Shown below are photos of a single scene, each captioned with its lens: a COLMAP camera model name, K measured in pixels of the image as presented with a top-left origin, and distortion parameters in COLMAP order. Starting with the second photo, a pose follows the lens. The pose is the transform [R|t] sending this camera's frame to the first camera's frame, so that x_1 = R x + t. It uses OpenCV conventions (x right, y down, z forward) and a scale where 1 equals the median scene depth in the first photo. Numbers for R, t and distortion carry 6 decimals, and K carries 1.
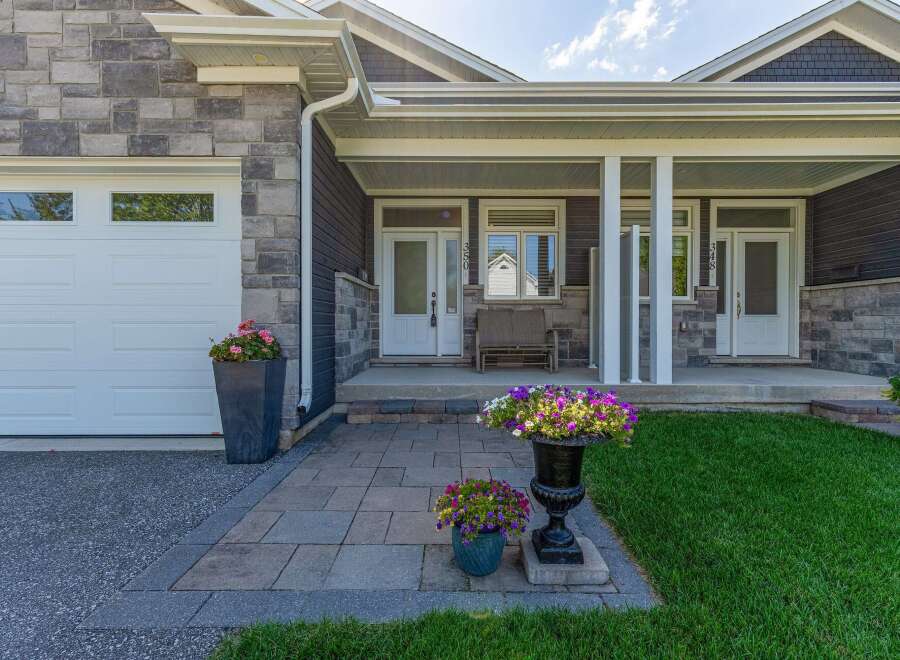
lens RADIAL K [[440.0, 0, 473.1], [0, 440.0, 324.2], [0, 0, 1]] dist [0.002659, -0.000723]
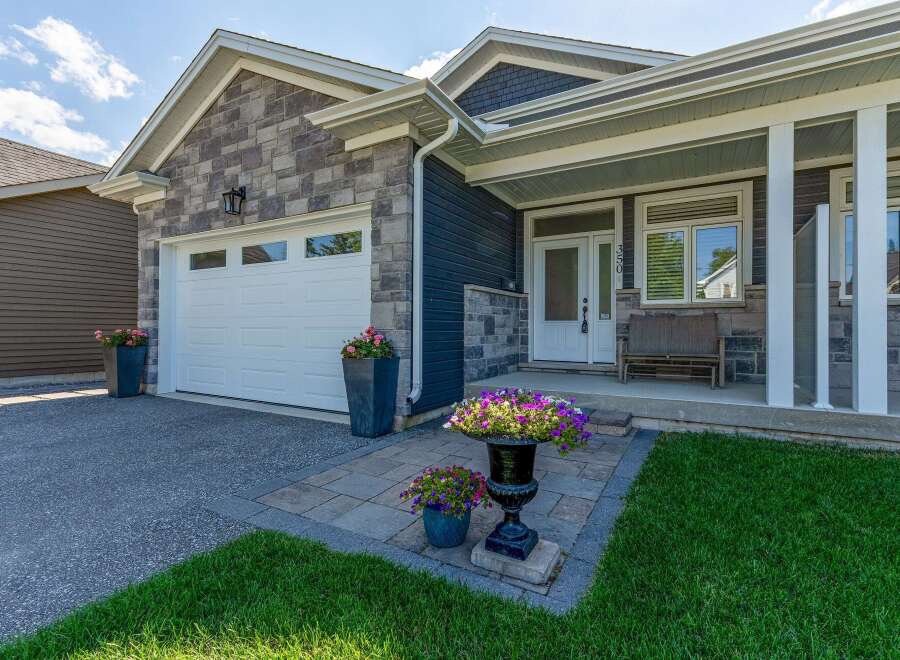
lens RADIAL K [[440.0, 0, 449.3], [0, 440.0, 323.1], [0, 0, 1]] dist [0.002659, -0.000723]
pose [[0.862377, -0.004318, -0.506249, 0.306209], [-0.004353, 0.999863, -0.015944, -0.000322], [0.506248, 0.015954, 0.862240, 0.001243]]
